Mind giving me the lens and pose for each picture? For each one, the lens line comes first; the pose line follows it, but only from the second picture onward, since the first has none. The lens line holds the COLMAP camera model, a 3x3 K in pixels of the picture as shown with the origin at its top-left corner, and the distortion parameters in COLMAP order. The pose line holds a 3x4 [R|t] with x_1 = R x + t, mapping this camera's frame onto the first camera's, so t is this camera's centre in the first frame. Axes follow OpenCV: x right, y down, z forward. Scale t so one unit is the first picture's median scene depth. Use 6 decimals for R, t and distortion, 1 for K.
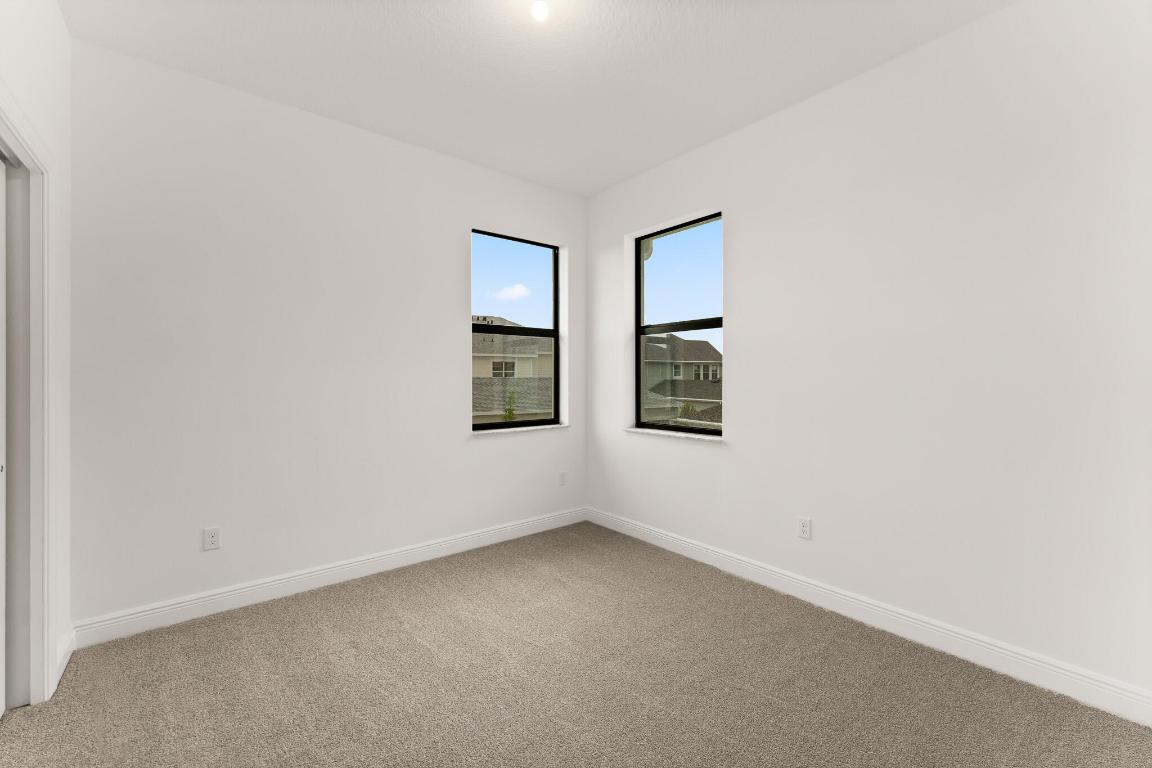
lens RADIAL K [[469.4, 0, 574.6], [0, 469.4, 384.8], [0, 0, 1]] dist [0.006894, -0.001351]
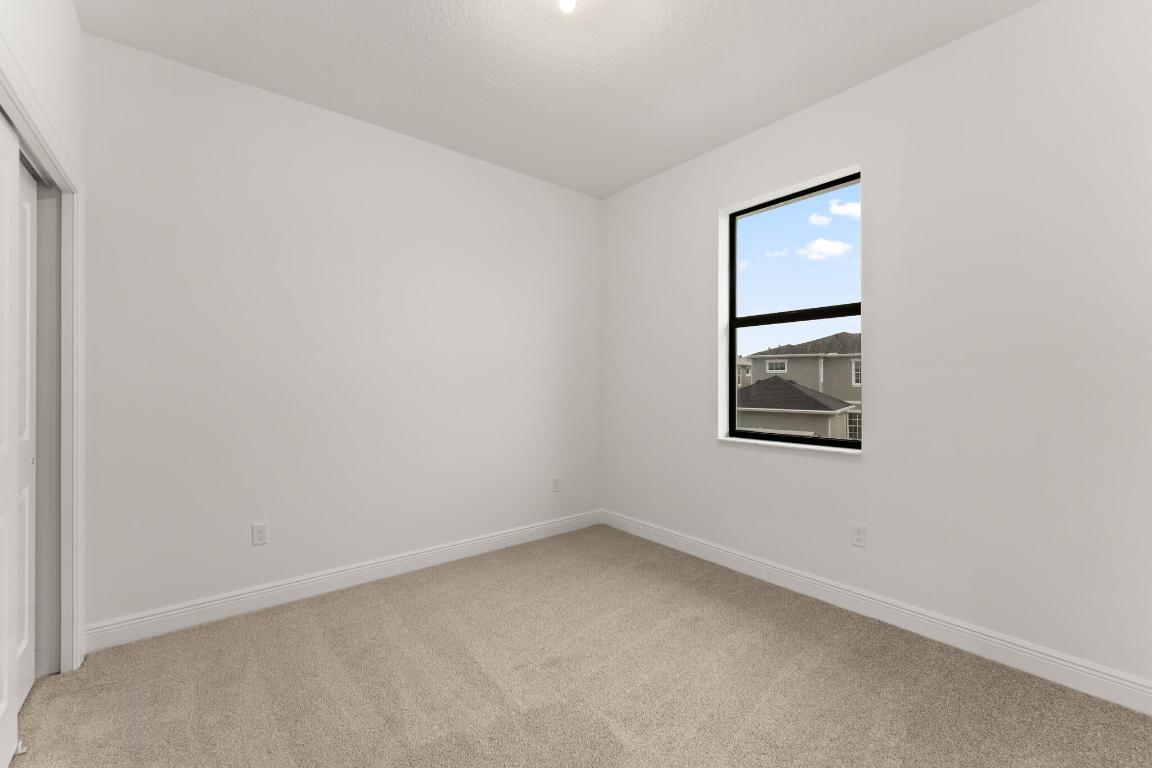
lens RADIAL K [[469.4, 0, 577.3], [0, 469.4, 380.1], [0, 0, 1]] dist [0.006894, -0.001351]
pose [[0.999812, -0.006526, -0.018257, -0.132158], [0.006289, 0.999895, -0.013019, -0.001889], [0.018340, 0.012901, 0.999749, 0.146547]]
